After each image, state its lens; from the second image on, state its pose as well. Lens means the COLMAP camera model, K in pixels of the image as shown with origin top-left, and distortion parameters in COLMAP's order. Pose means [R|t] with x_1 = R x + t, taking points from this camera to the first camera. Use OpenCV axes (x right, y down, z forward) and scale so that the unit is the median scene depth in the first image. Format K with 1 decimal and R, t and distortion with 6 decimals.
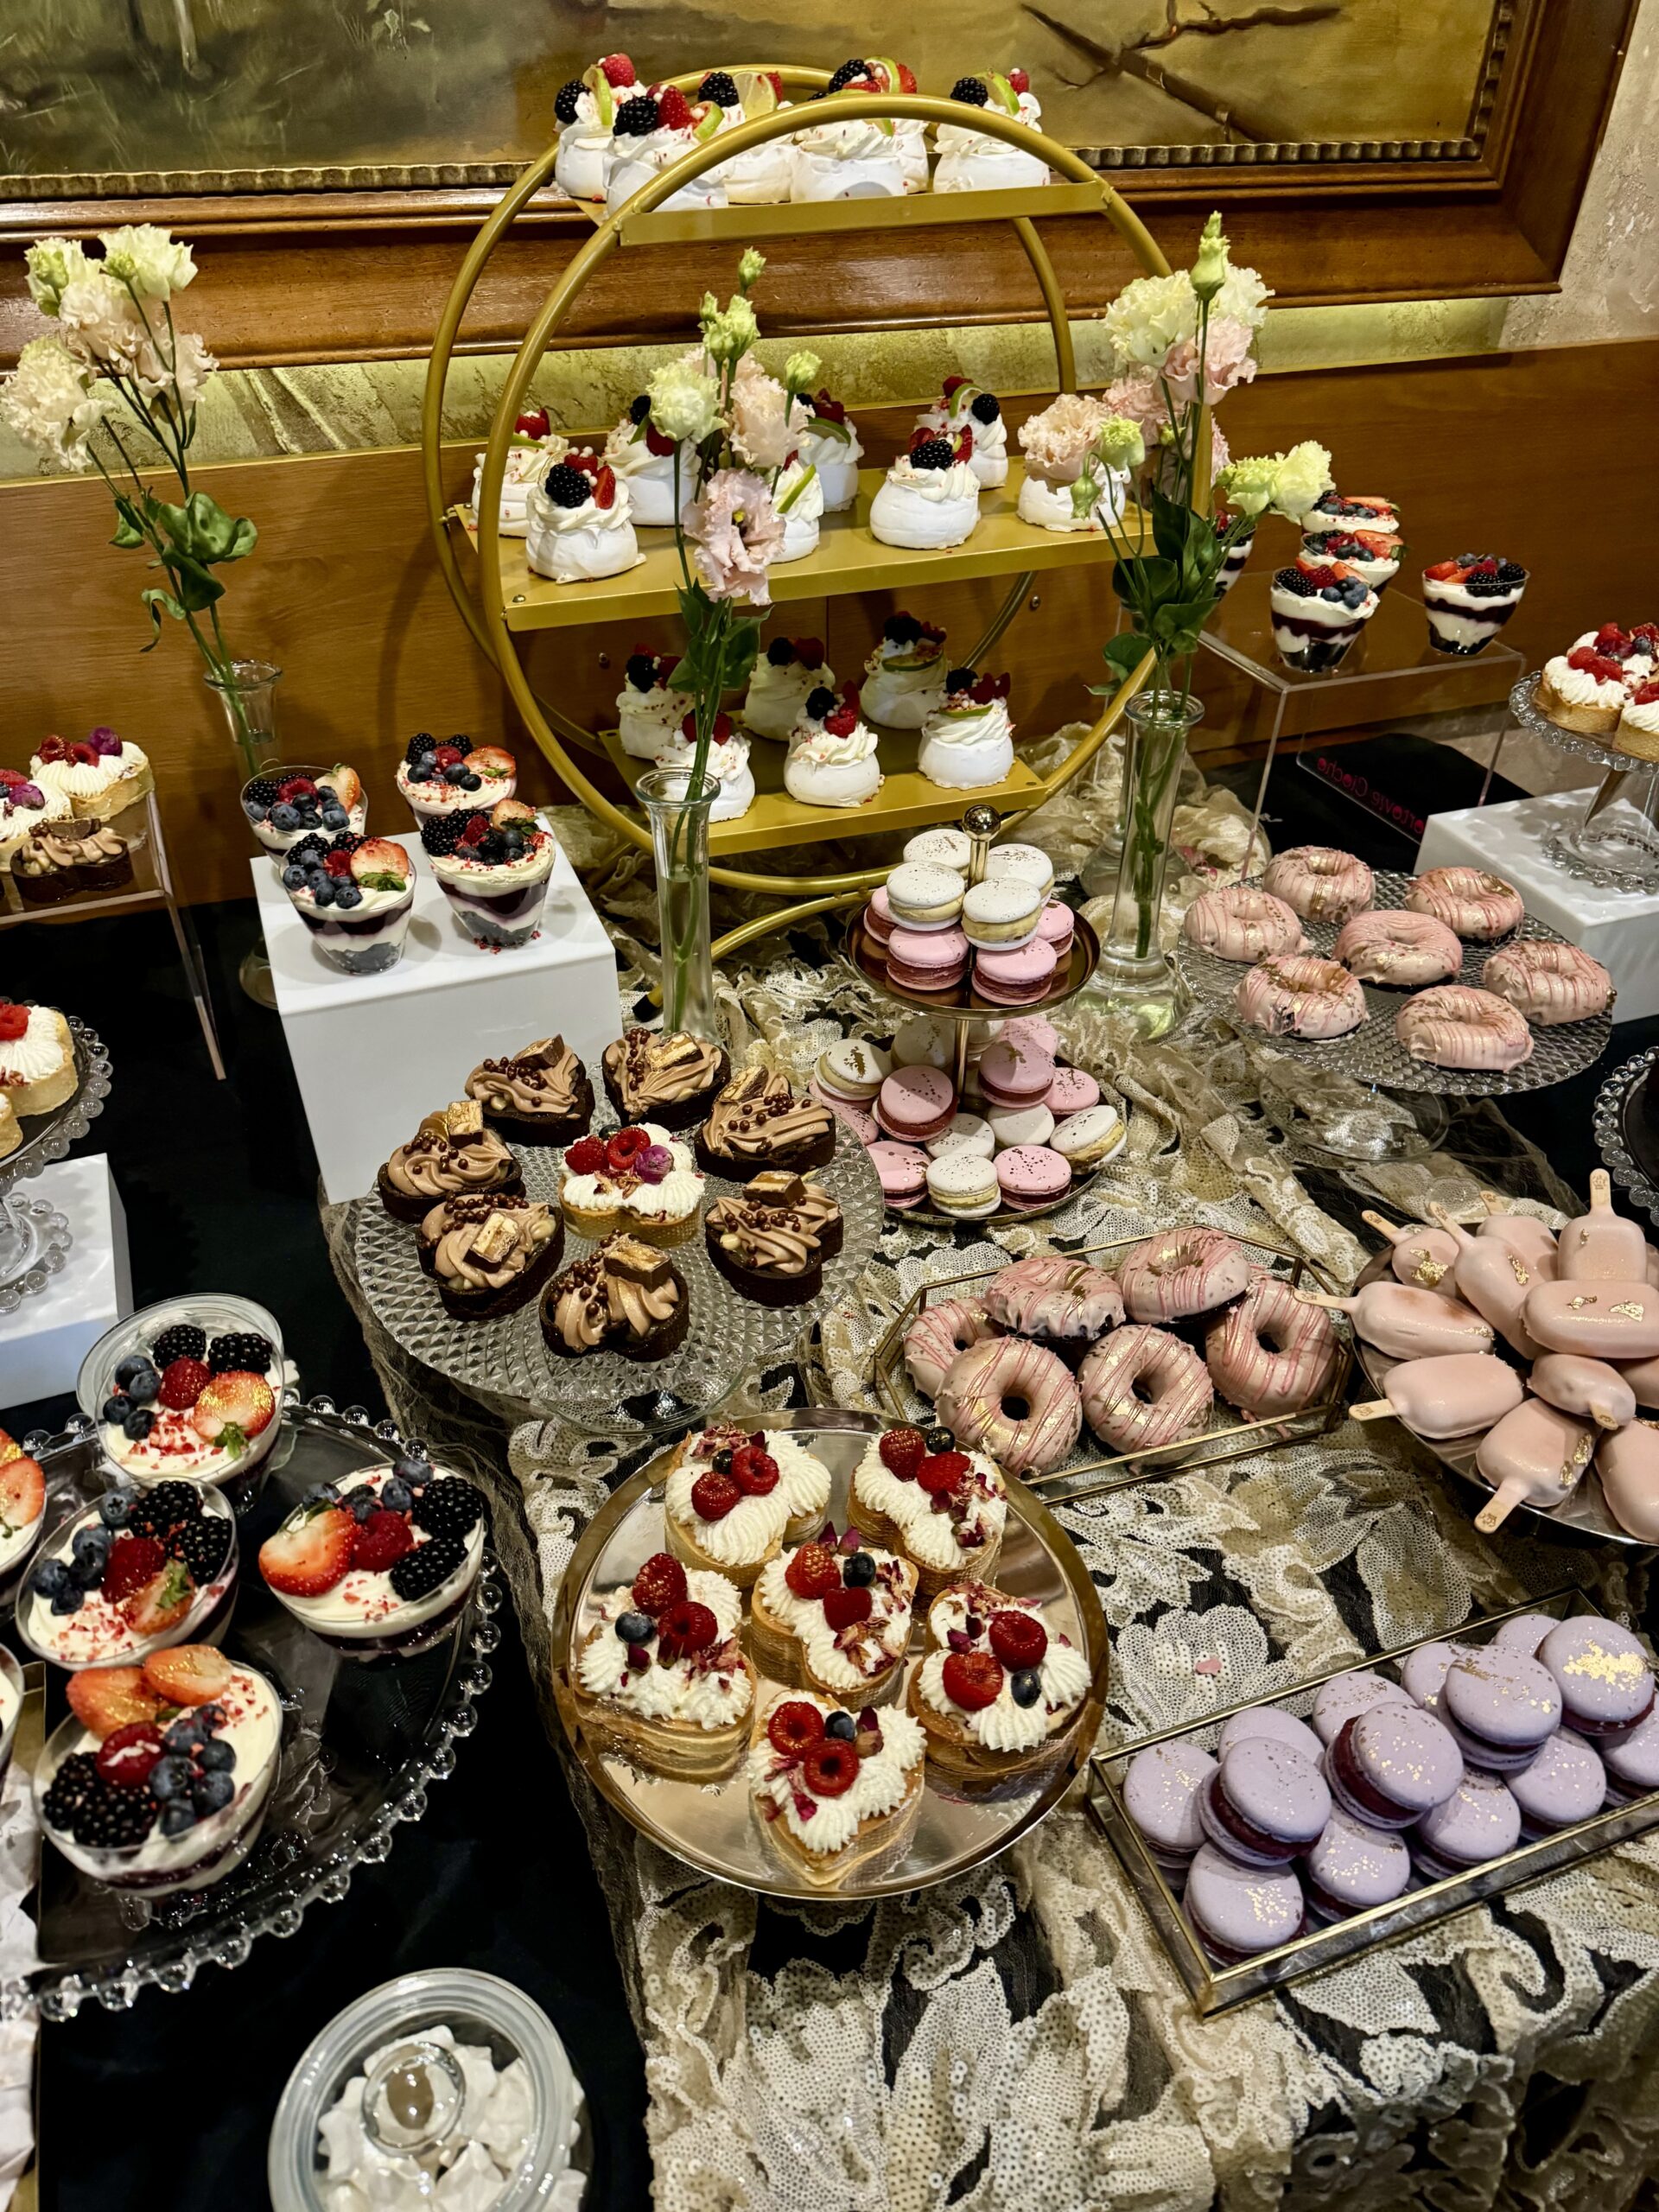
lens RADIAL K [[1556.9, 0, 824.8], [0, 1556.9, 1114.8], [0, 0, 1]] dist [0.015134, 0.001590]
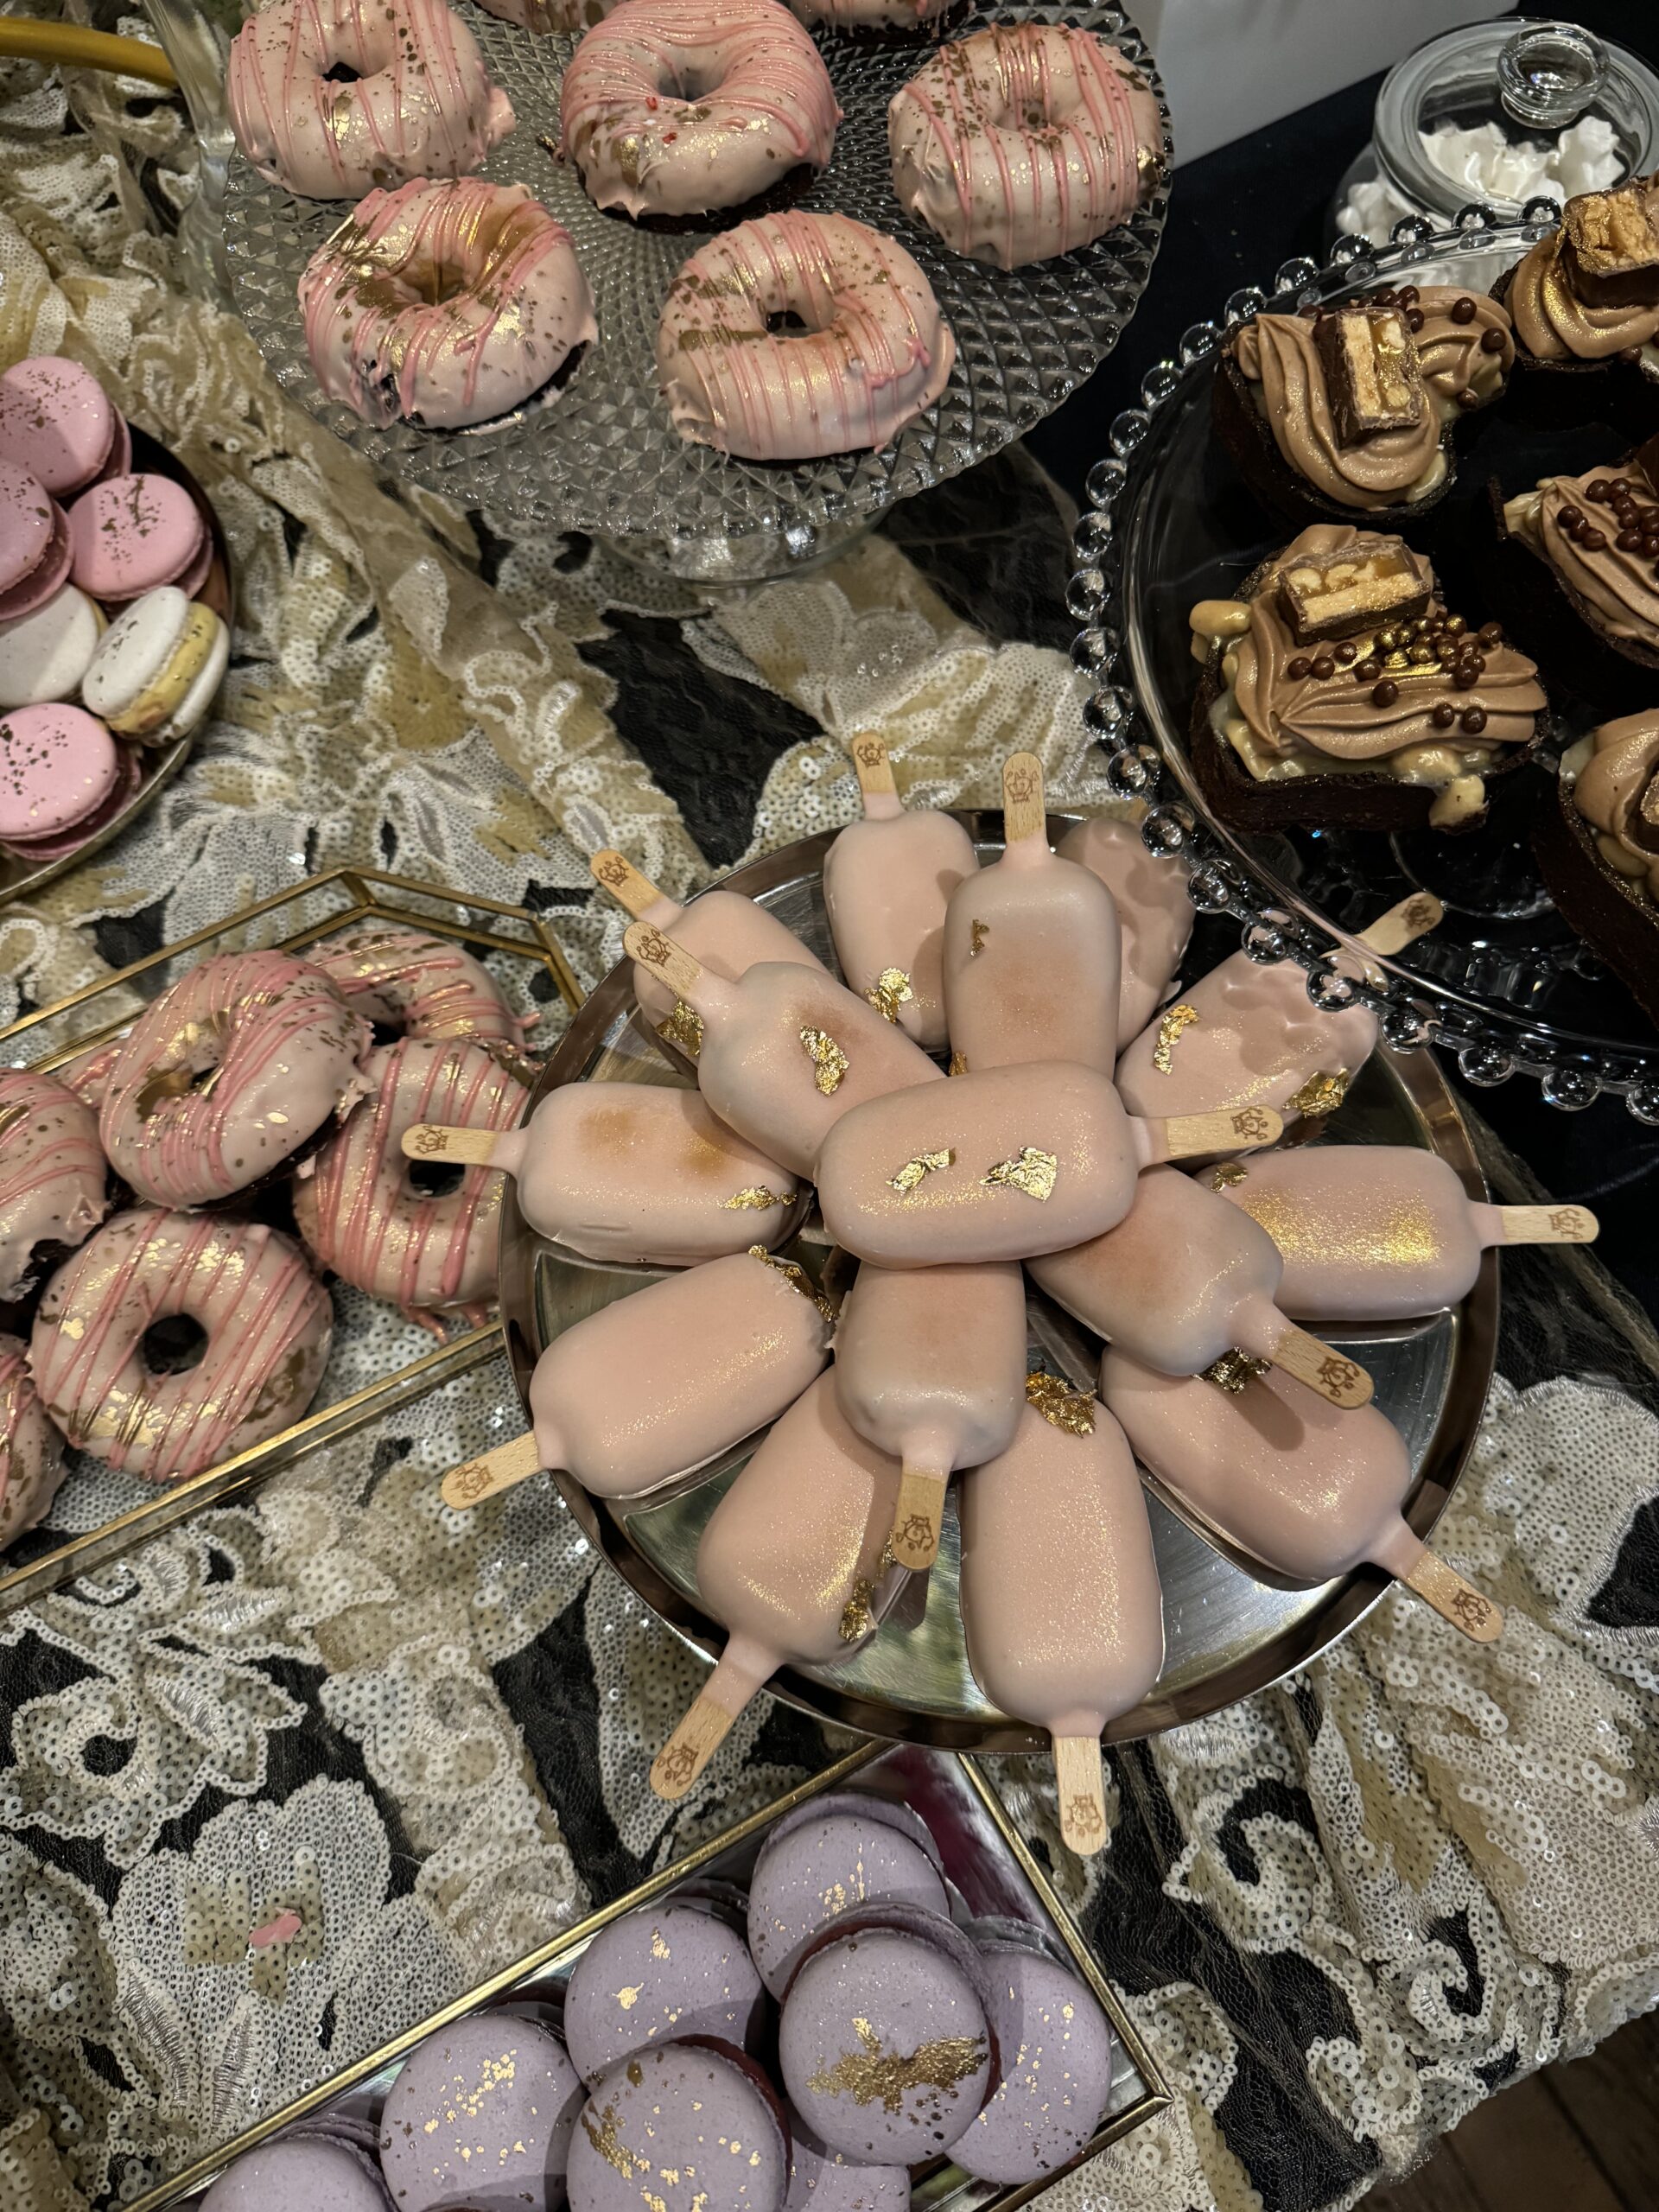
lens RADIAL K [[1556.9, 0, 836.2], [0, 1556.9, 1103.5], [0, 0, 1]] dist [0.015134, 0.001590]
pose [[0.981765, -0.190039, 0.004748, 0.439484], [0.156770, 0.823515, 0.545202, -0.133010], [-0.107520, -0.534516, 0.838291, 0.610186]]
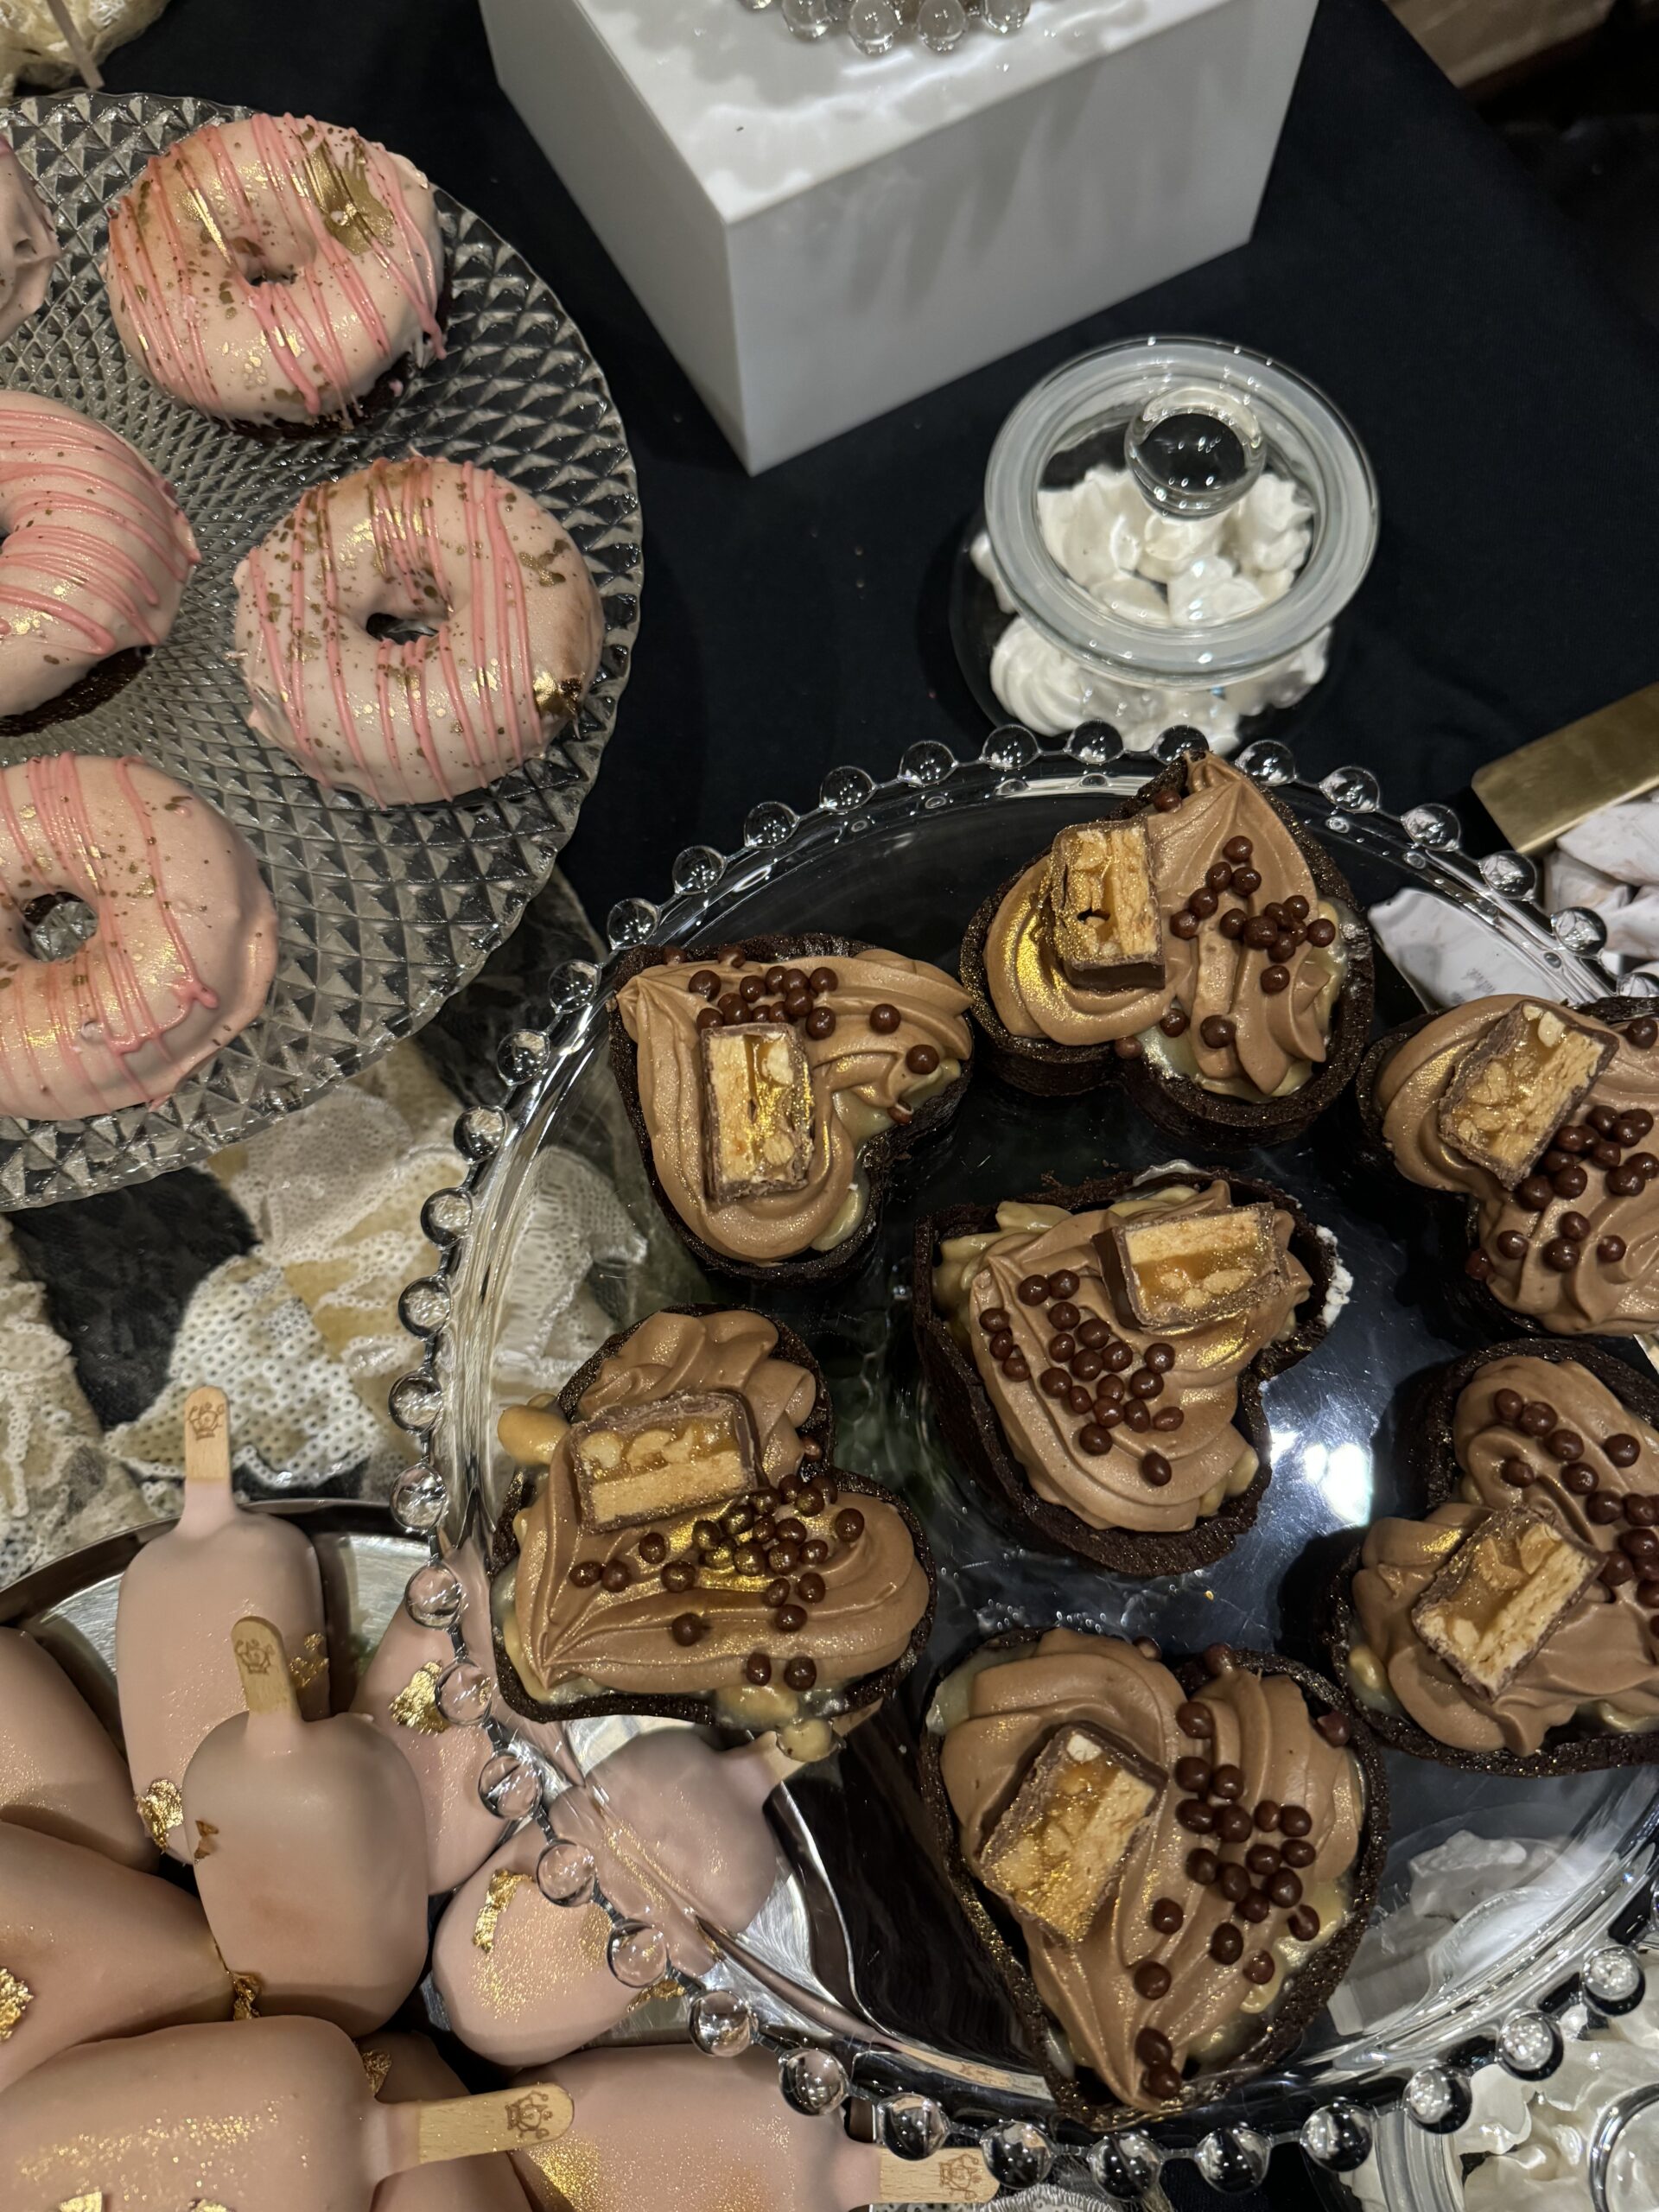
lens RADIAL K [[1626.1, 0, 835.5], [0, 1626.1, 1109.8], [0, 0, 1]] dist [0.002991, -0.005301]
pose [[0.987746, -0.155712, -0.010573, 0.663993], [0.127313, 0.764702, 0.631682, -0.259747], [-0.090275, -0.625288, 0.775155, 0.819550]]
